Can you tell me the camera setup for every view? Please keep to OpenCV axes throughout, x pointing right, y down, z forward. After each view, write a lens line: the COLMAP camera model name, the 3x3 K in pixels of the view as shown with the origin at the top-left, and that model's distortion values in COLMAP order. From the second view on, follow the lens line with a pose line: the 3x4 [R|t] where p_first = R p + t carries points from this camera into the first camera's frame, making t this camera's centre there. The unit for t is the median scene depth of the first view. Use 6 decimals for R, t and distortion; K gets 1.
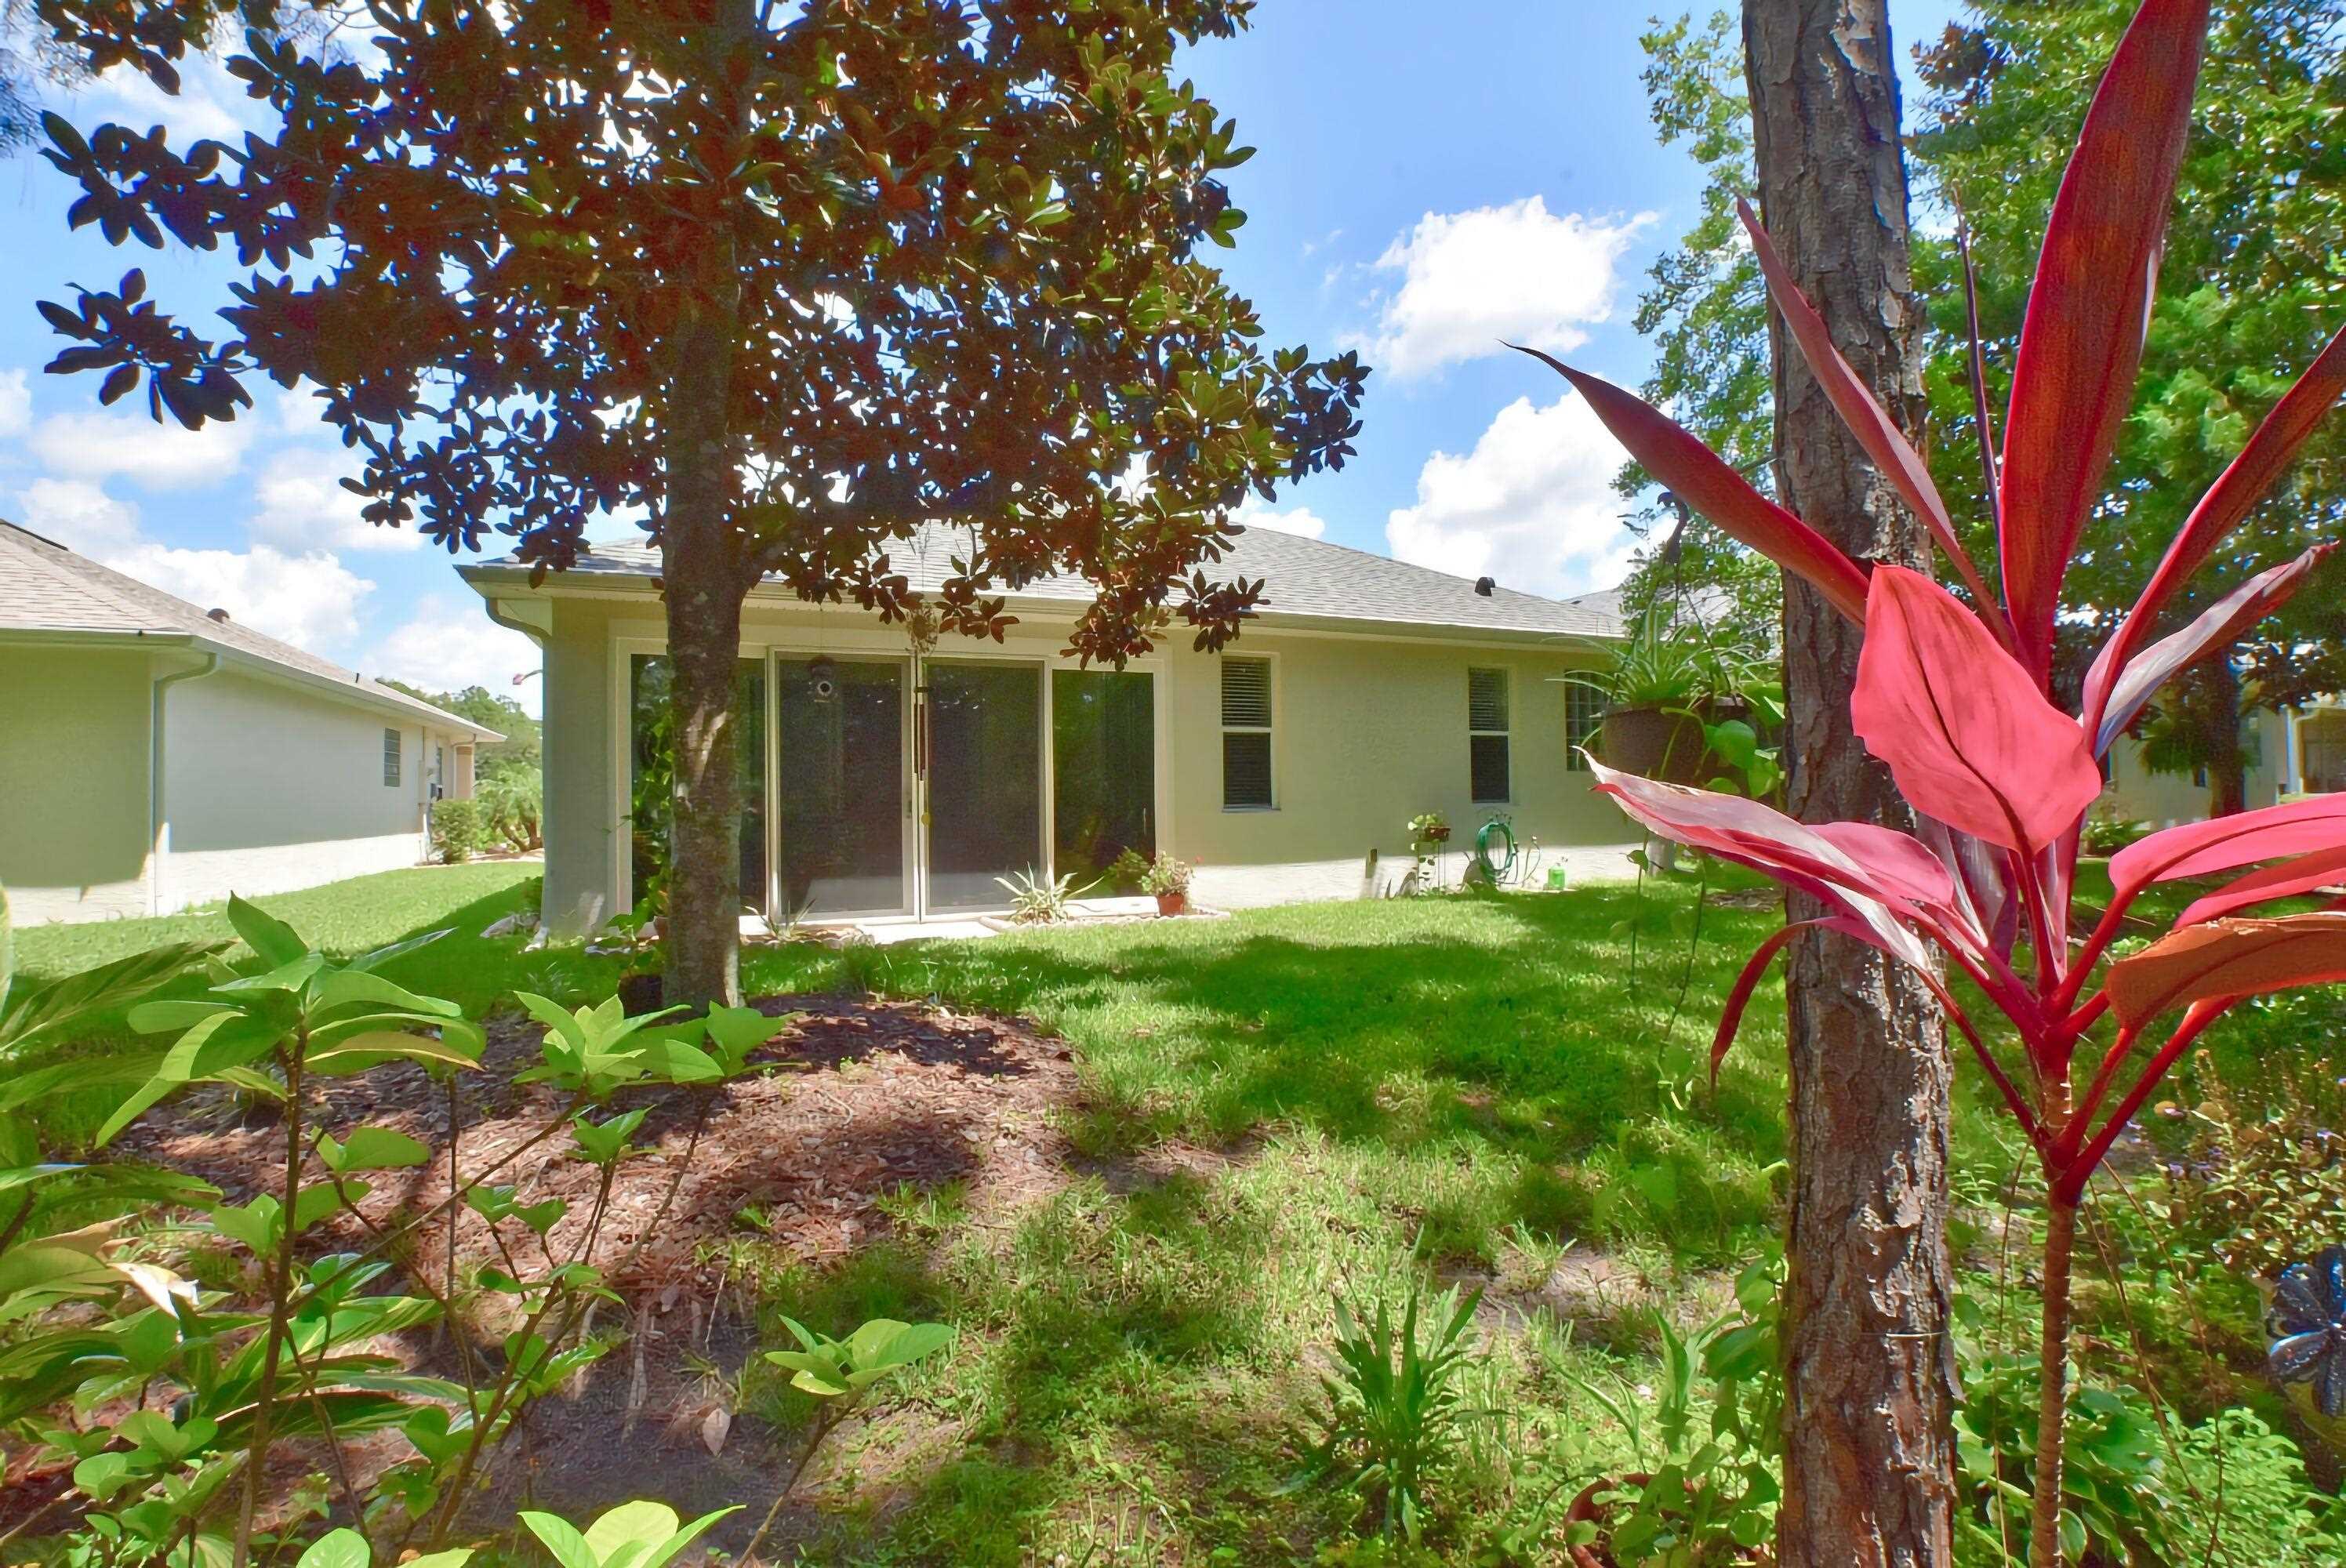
lens RADIAL K [[1035.7, 0, 1164.2], [0, 1035.7, 774.1], [0, 0, 1]] dist [0.002039, -0.001773]
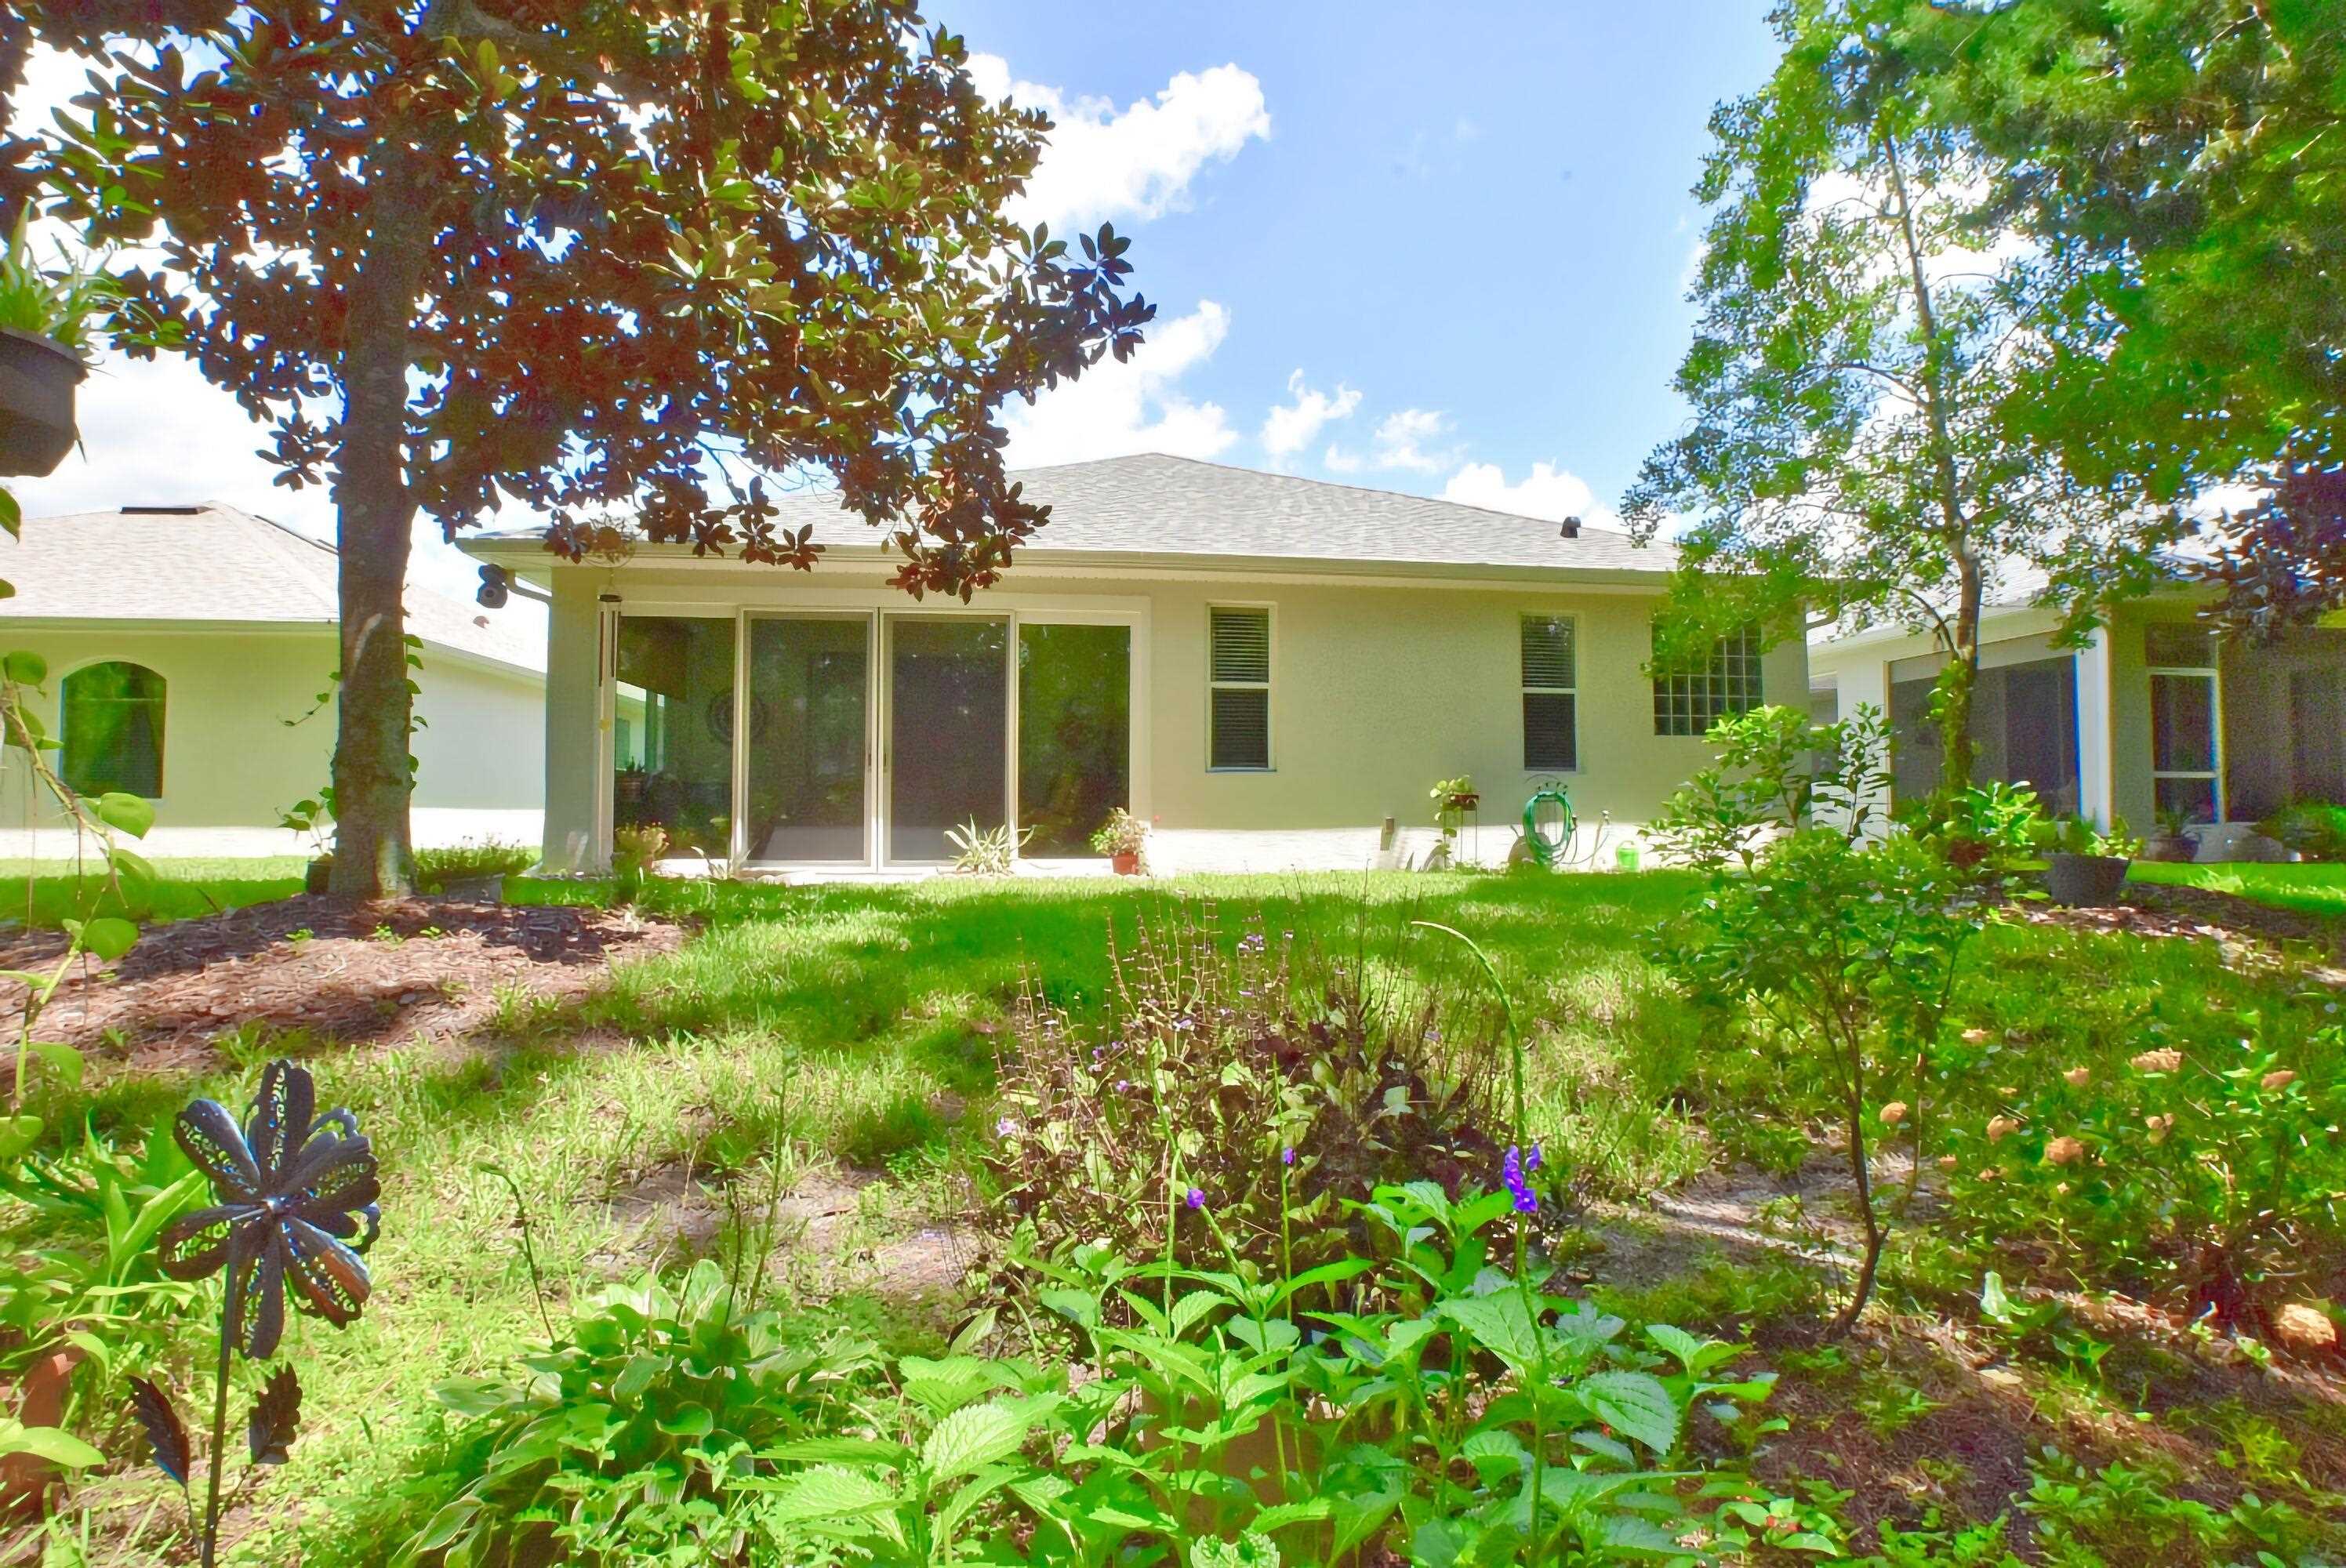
lens RADIAL K [[1035.7, 0, 1172.6], [0, 1035.7, 791.6], [0, 0, 1]] dist [0.002039, -0.001773]
pose [[0.960831, 0.005931, -0.277072, 0.303817], [-0.005037, 0.999980, 0.003940, 0.052843], [0.277090, -0.002391, 0.960841, 0.089268]]
